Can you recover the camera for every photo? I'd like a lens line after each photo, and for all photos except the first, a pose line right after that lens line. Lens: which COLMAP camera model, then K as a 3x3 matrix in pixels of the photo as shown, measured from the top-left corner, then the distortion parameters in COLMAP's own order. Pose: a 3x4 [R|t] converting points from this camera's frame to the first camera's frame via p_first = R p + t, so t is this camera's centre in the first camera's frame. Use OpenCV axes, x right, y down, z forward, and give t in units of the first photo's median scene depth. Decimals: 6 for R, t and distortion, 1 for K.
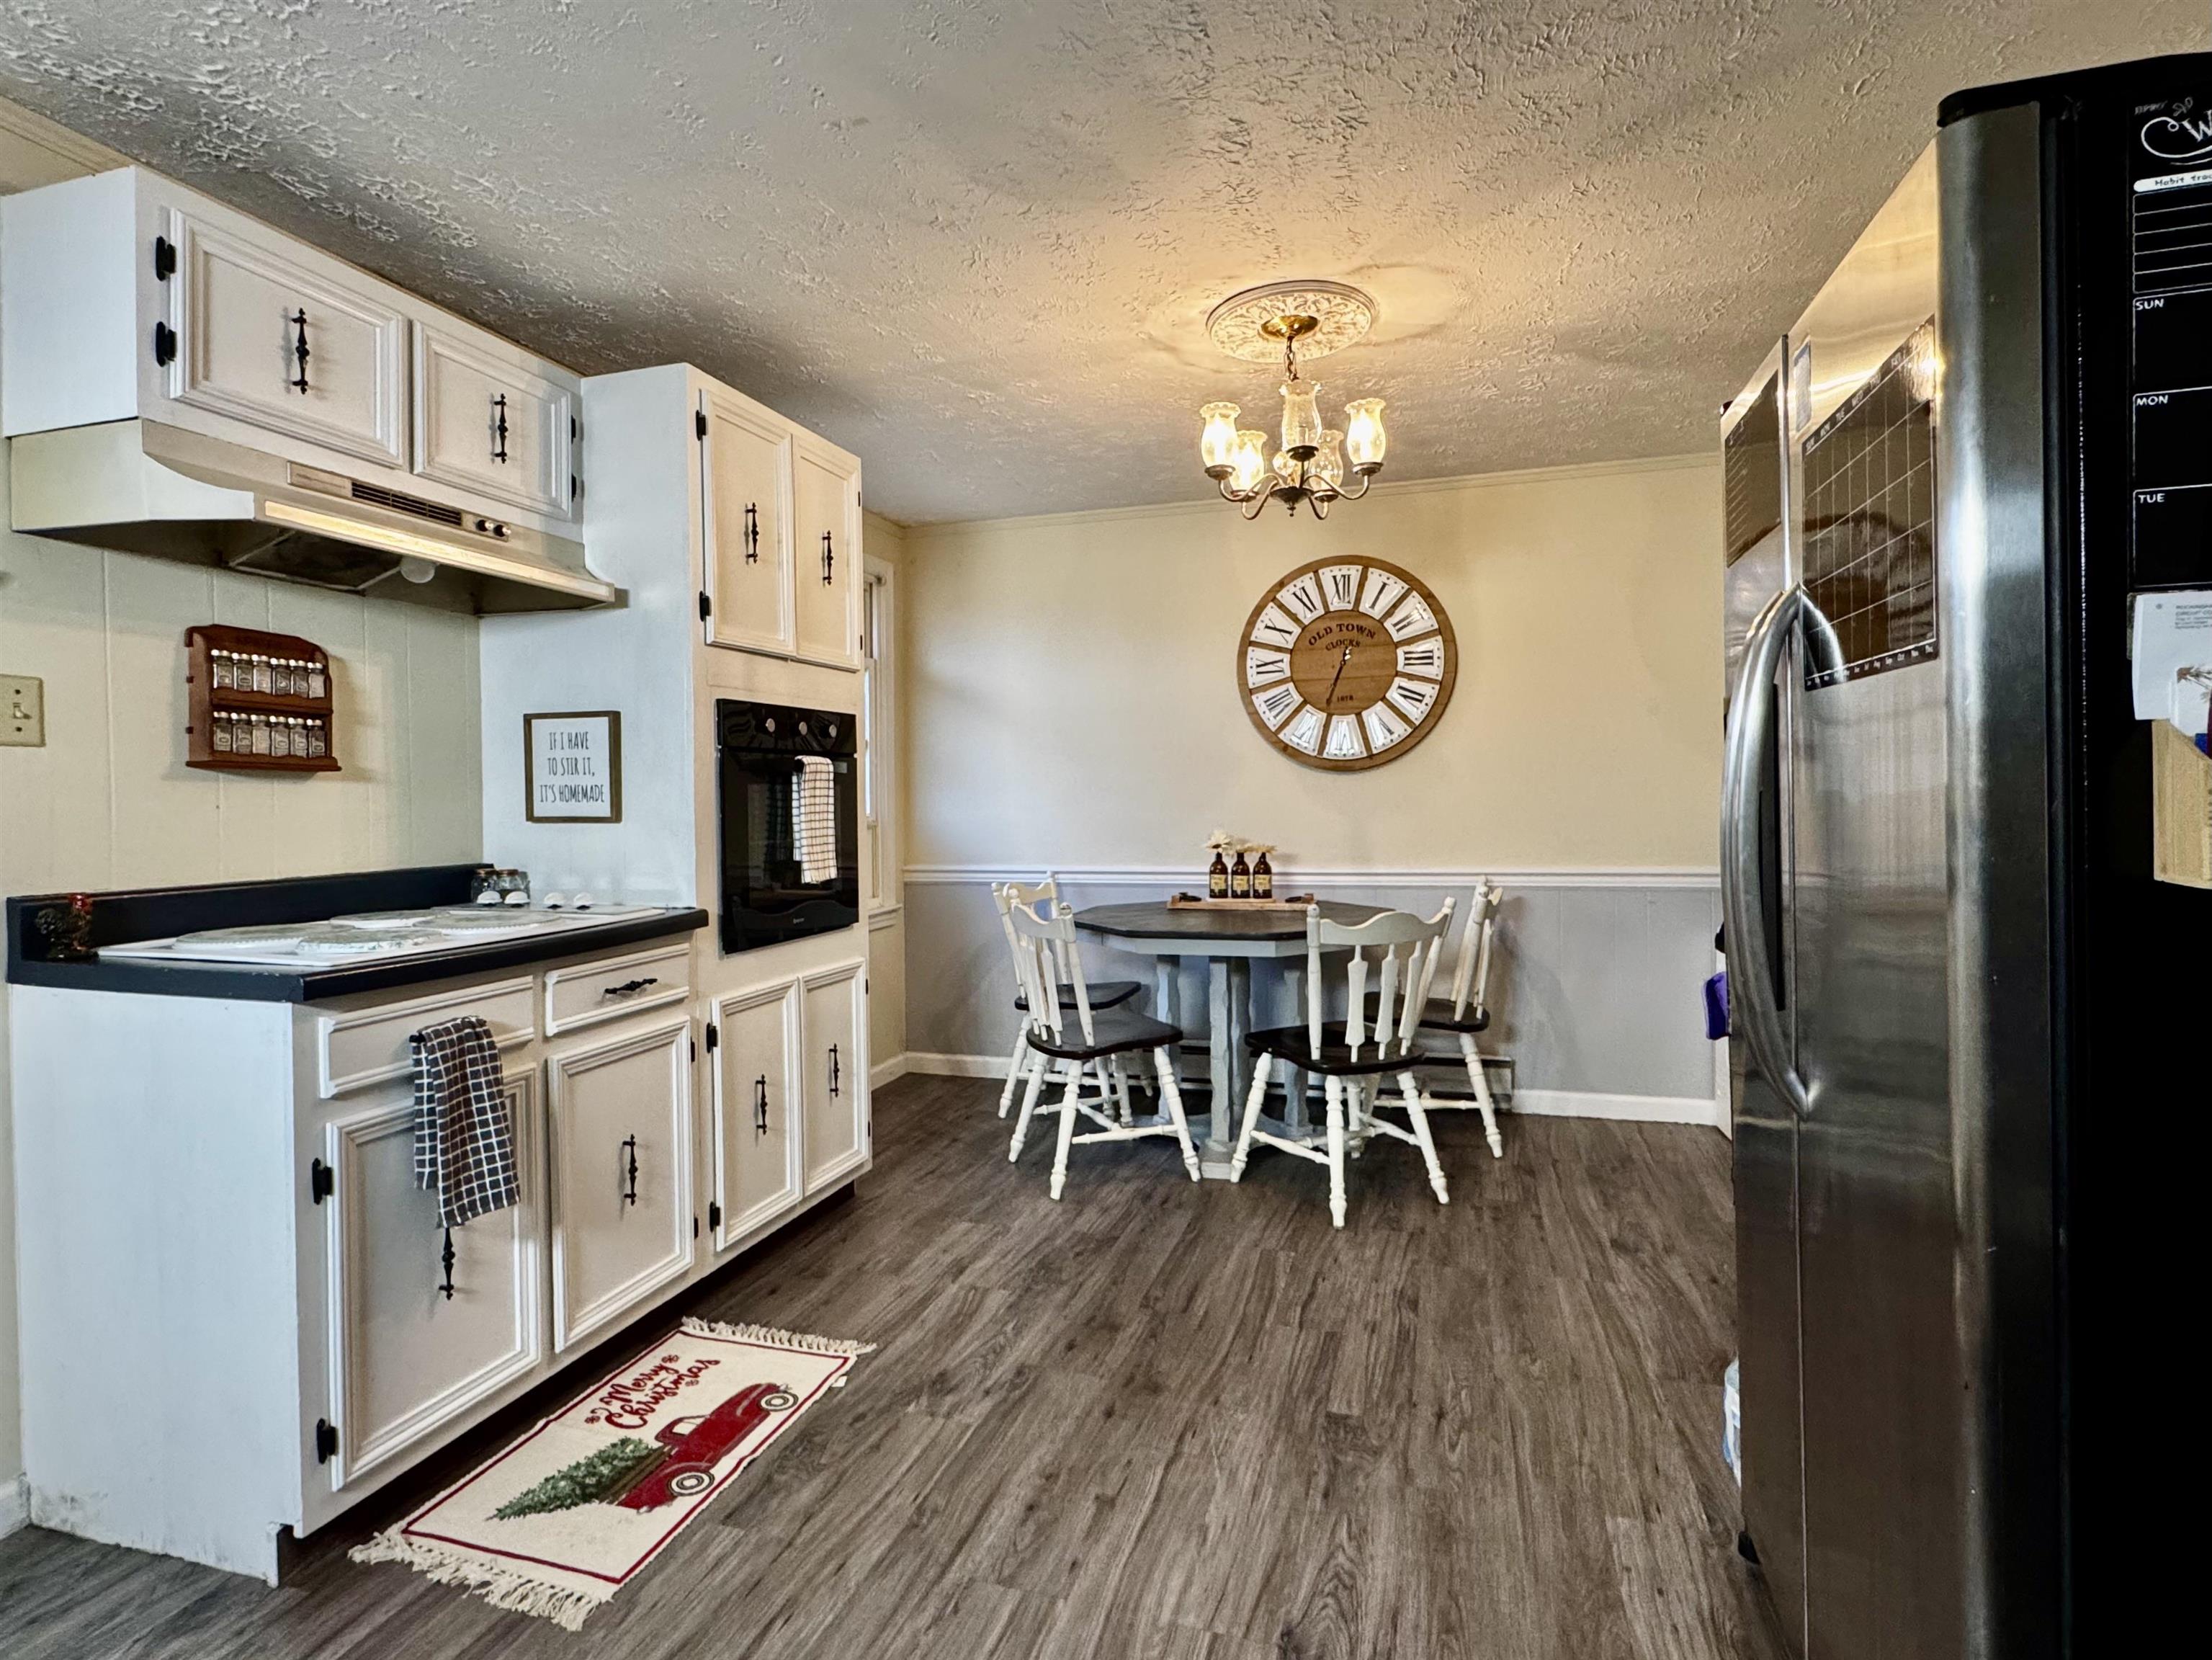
lens RADIAL K [[1113.7, 0, 1107.5], [0, 1113.7, 799.8], [0, 0, 1]] dist [0.000514, -0.000310]
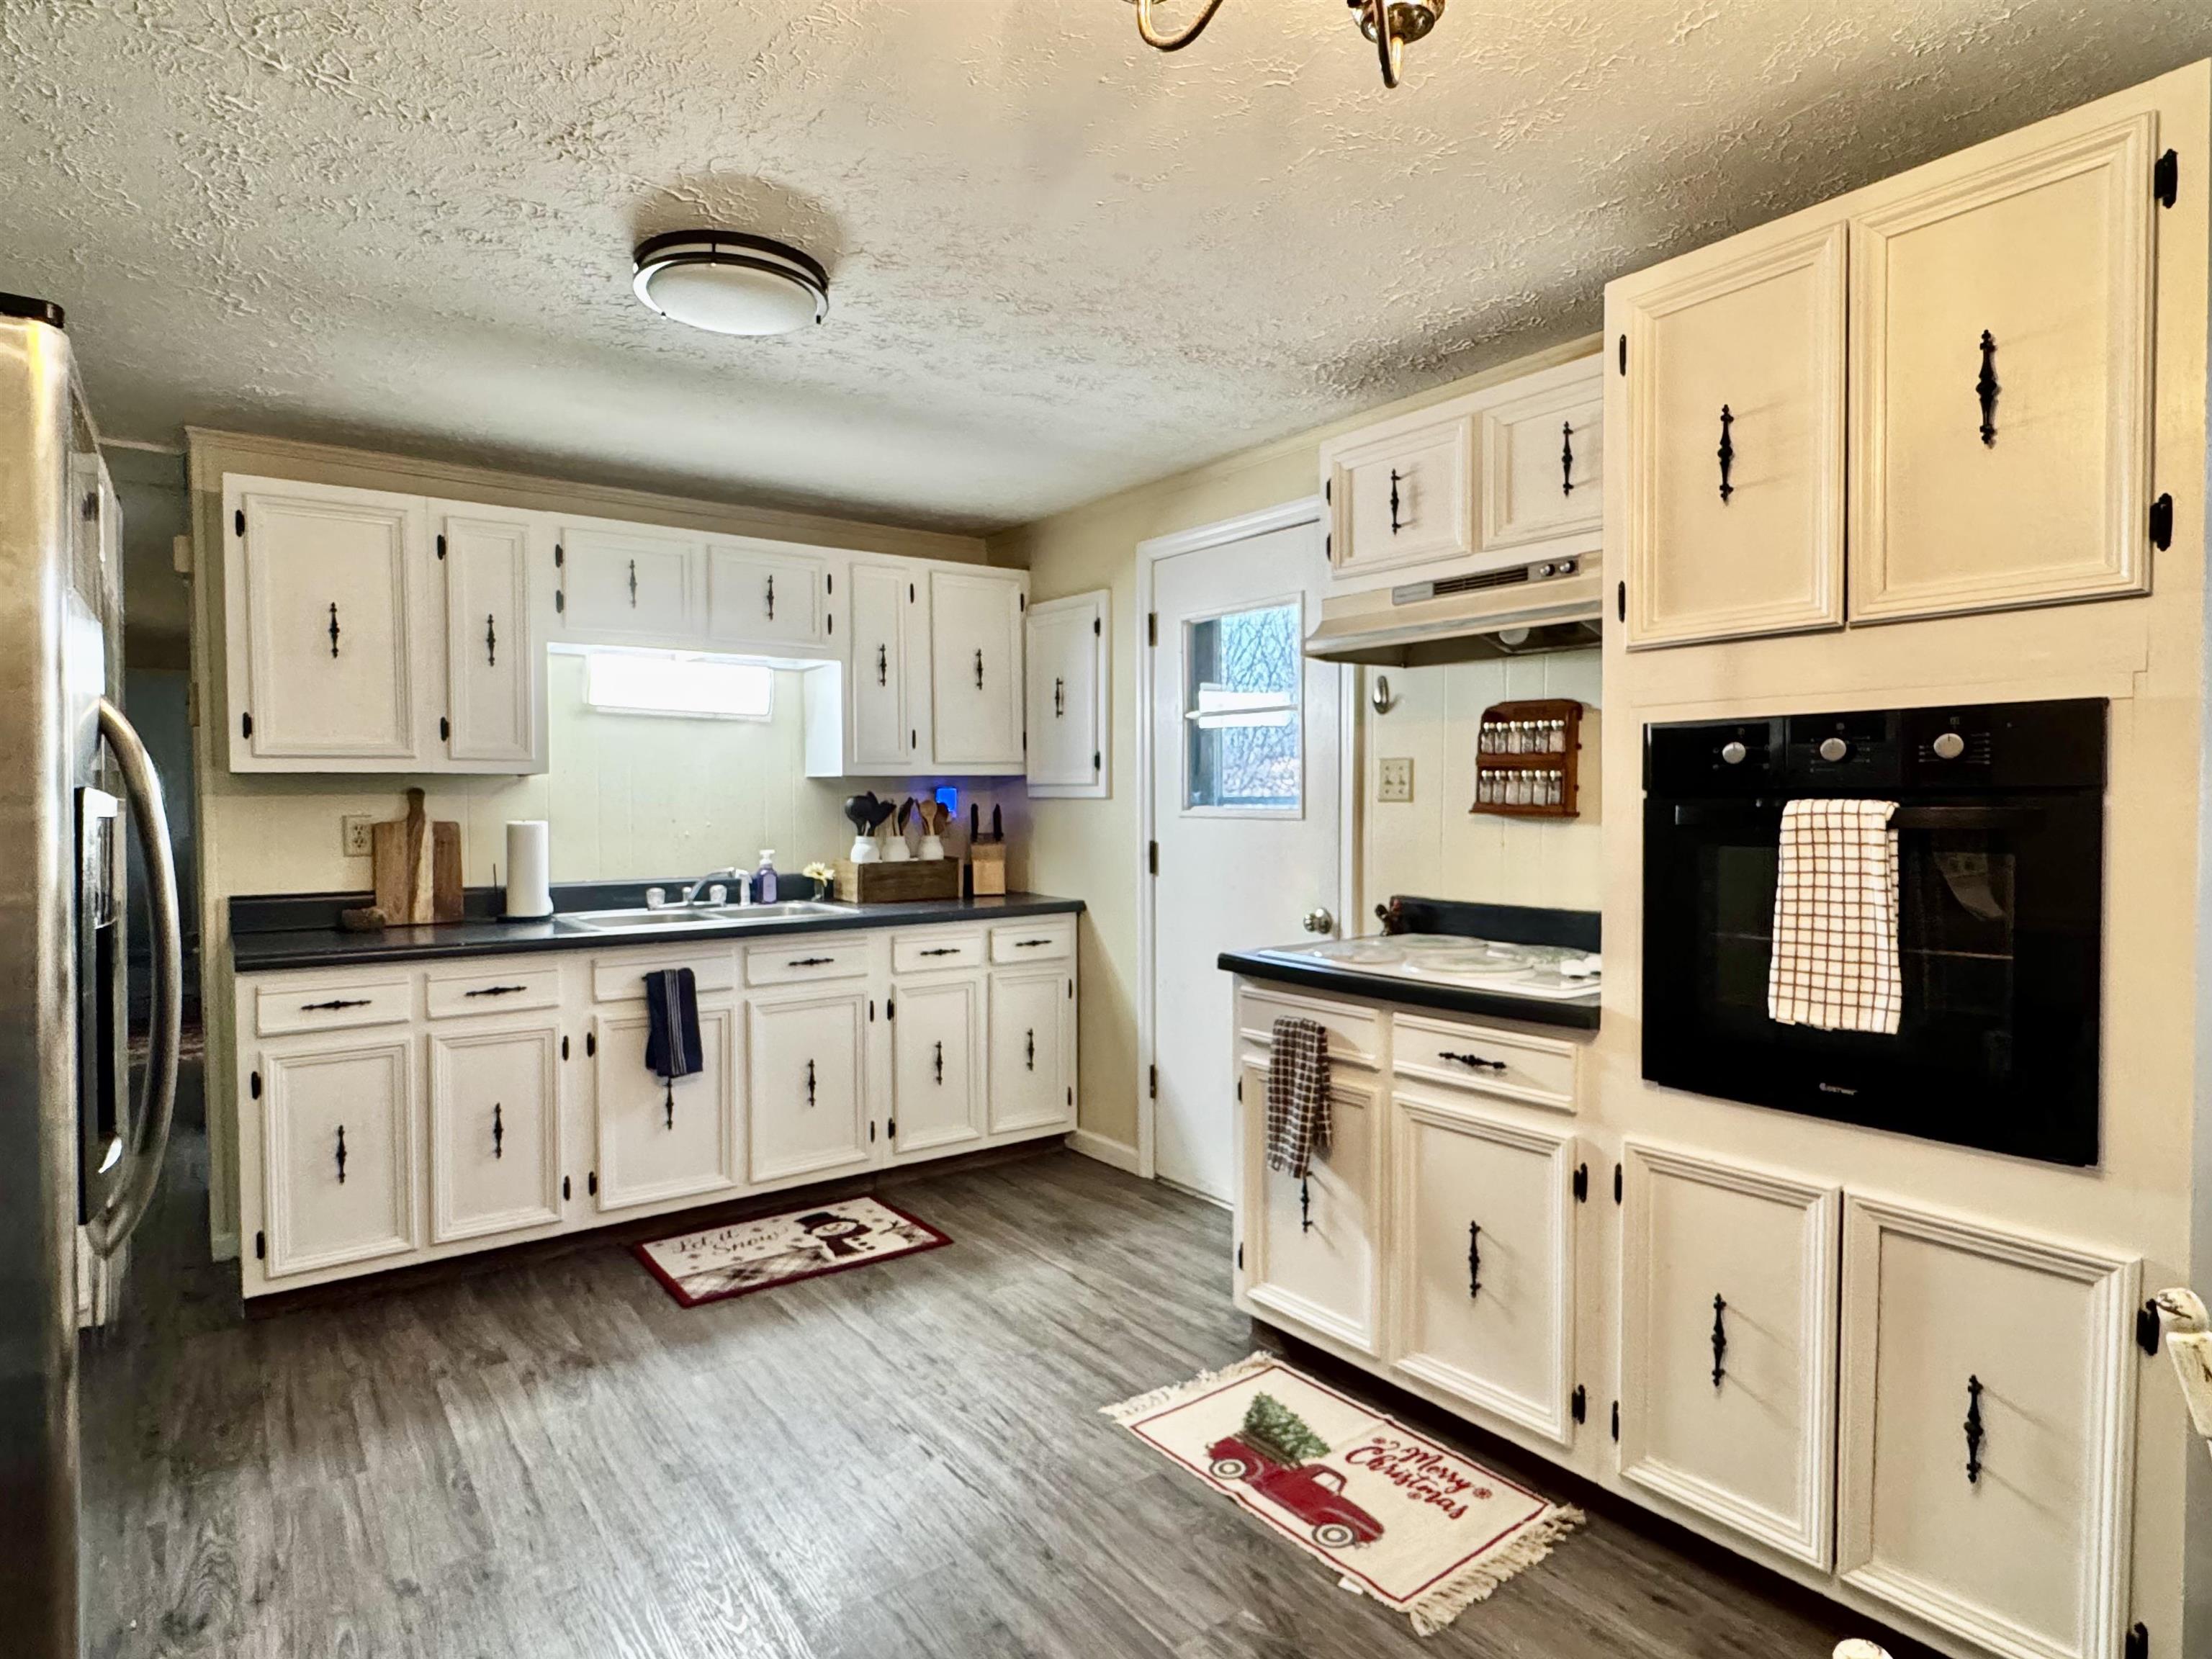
lens RADIAL K [[1210.4, 0, 1106.0], [0, 1210.4, 829.5], [0, 0, 1]] dist [-0.000902, 0.000050]
pose [[-0.589870, 0.035556, -0.806715, 0.577064], [0.007230, 0.999223, 0.038755, -0.066581], [0.807466, 0.017028, -0.589668, 1.414802]]
